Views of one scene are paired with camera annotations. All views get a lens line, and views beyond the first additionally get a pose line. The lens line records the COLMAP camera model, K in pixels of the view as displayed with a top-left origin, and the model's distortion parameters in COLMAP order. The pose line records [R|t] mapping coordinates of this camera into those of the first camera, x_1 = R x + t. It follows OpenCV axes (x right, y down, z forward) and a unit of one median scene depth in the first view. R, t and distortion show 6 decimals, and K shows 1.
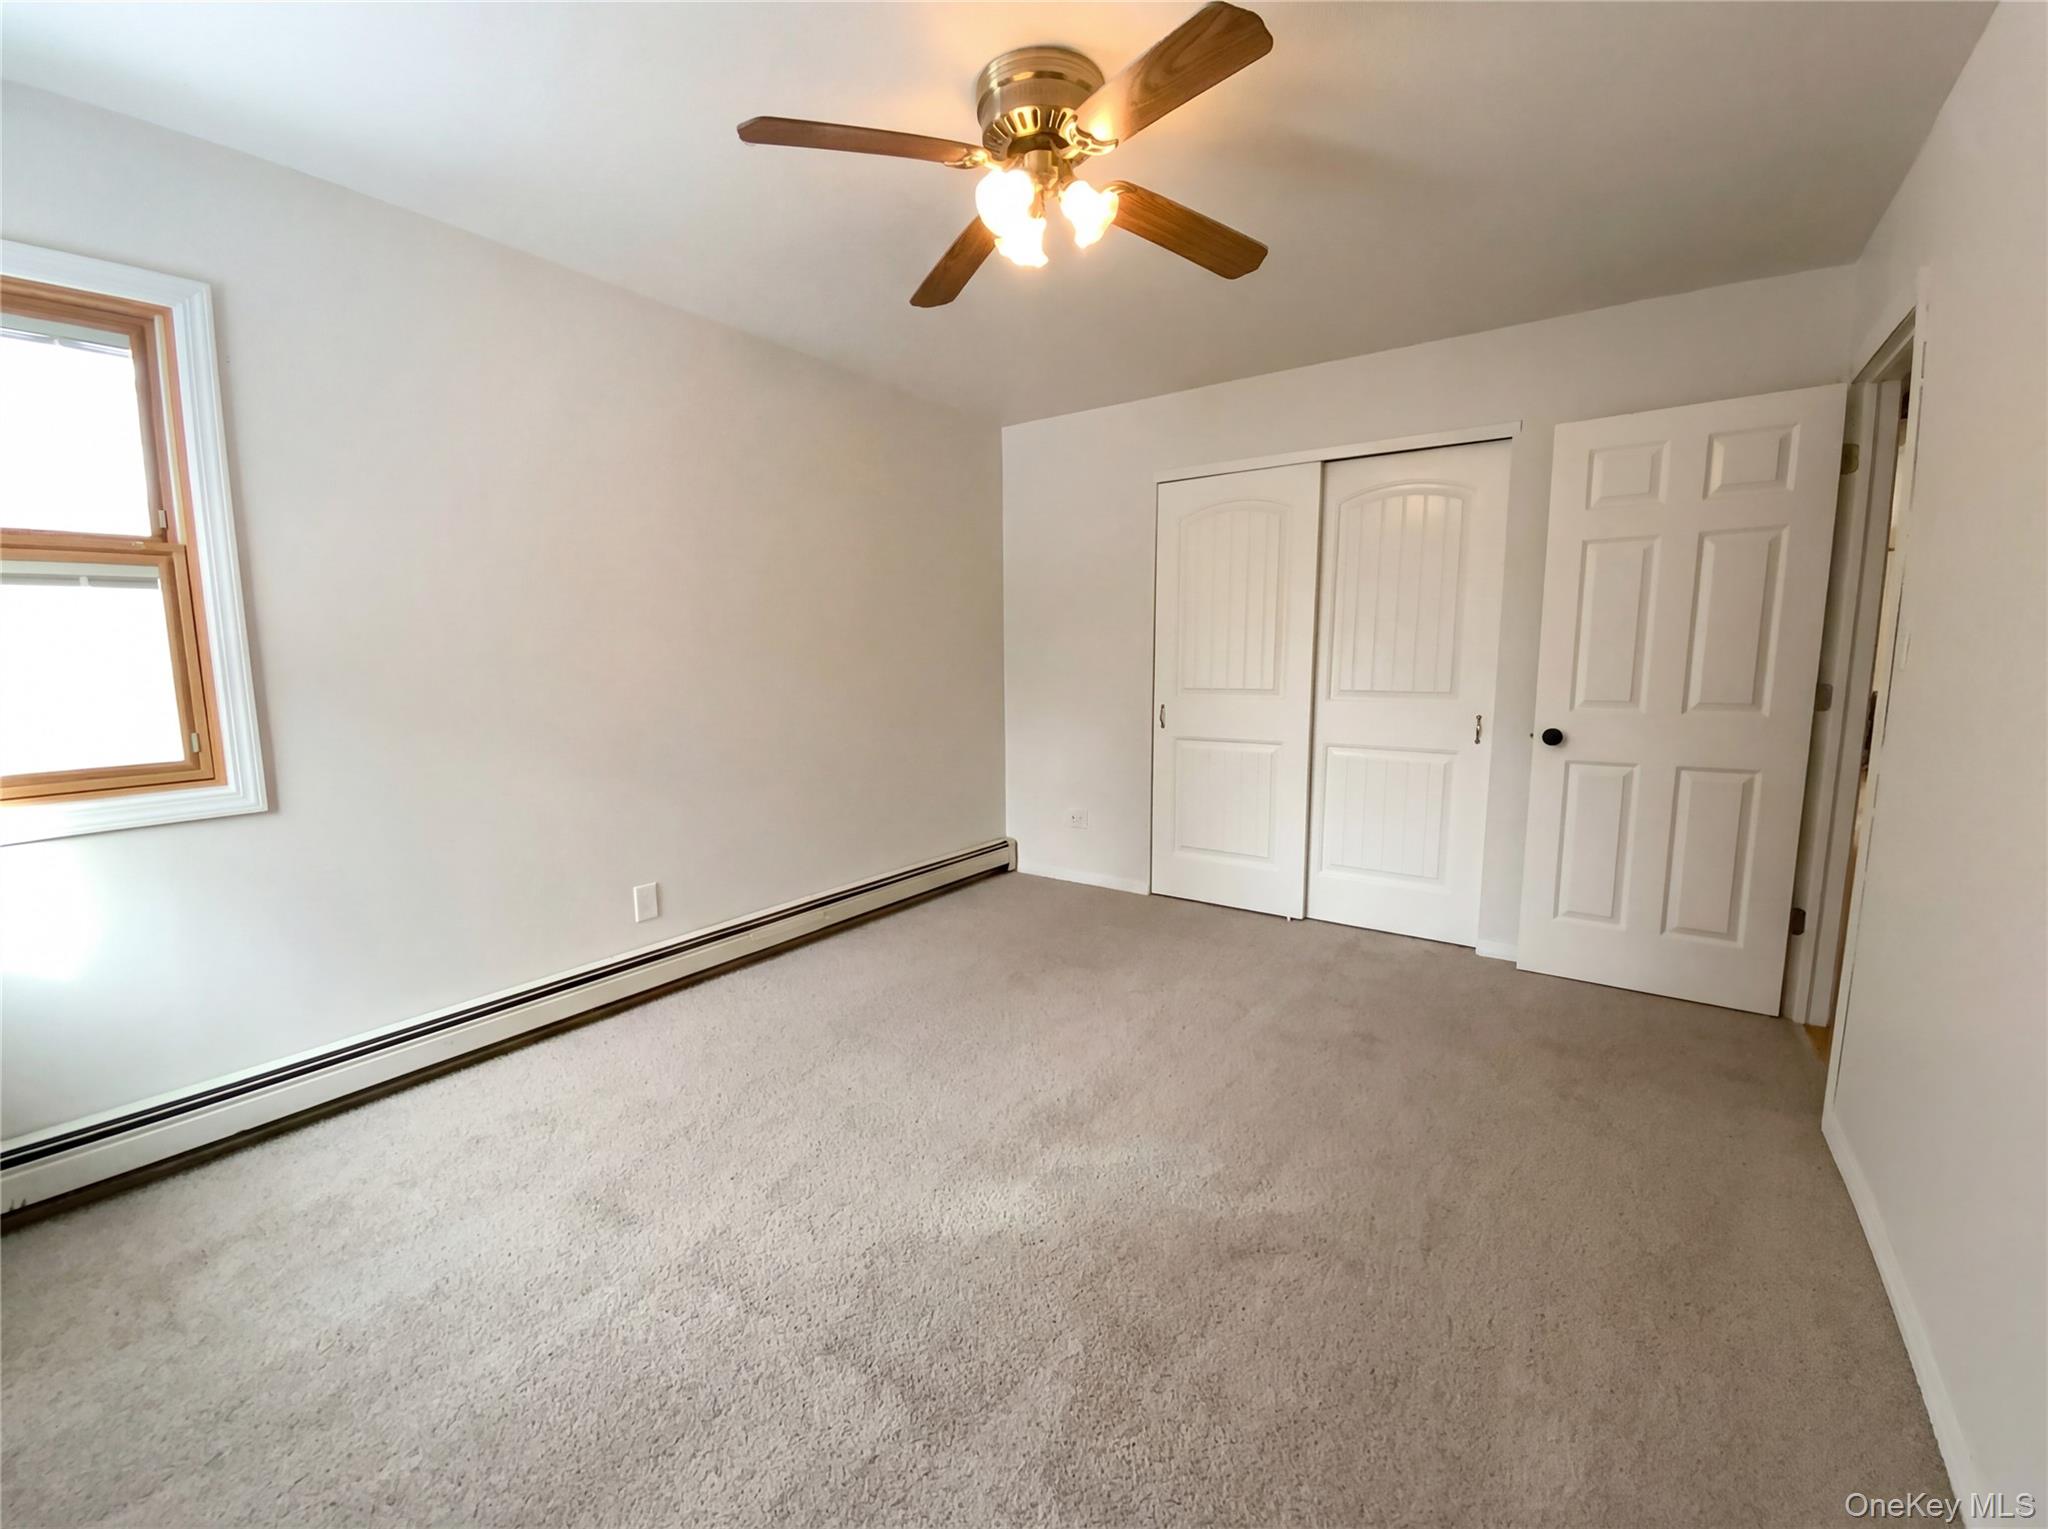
lens RADIAL K [[839.3, 0, 1024.0], [0, 839.3, 764.5], [0, 0, 1]] dist [0.000256, -0.000139]
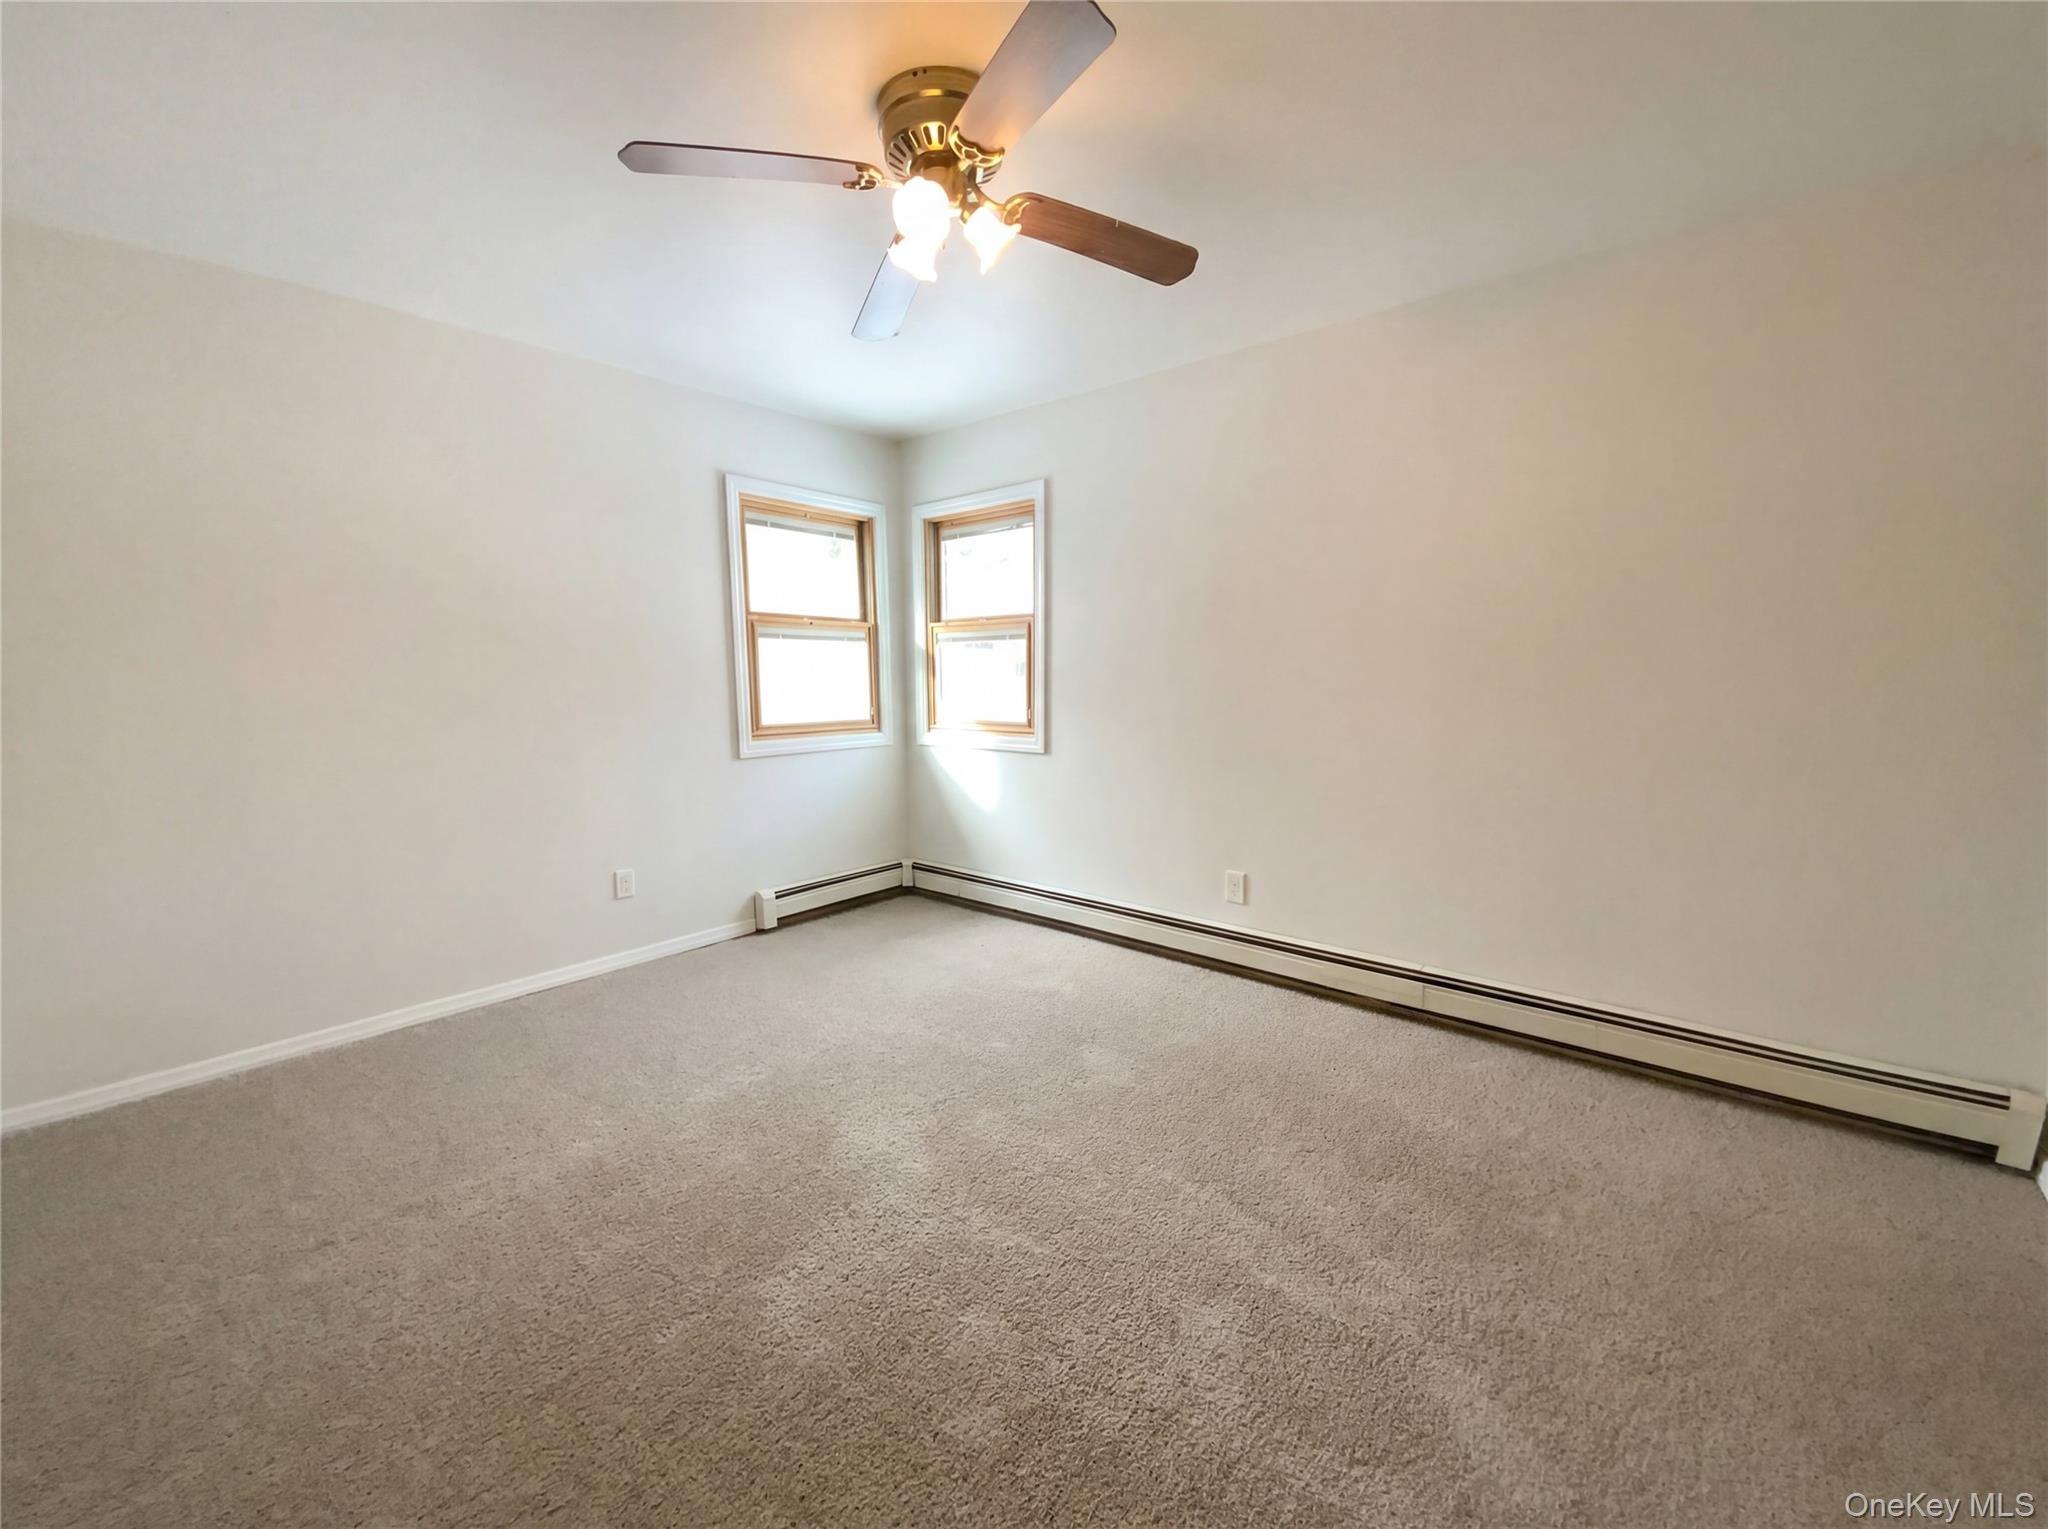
lens RADIAL K [[839.3, 0, 1024.0], [0, 839.3, 764.5], [0, 0, 1]] dist [0.000256, -0.000139]
pose [[-0.095614, 0.101537, -0.990226, 1.005641], [-0.135547, 0.984190, 0.114006, -0.132574], [0.986146, 0.145123, -0.080339, 1.174127]]
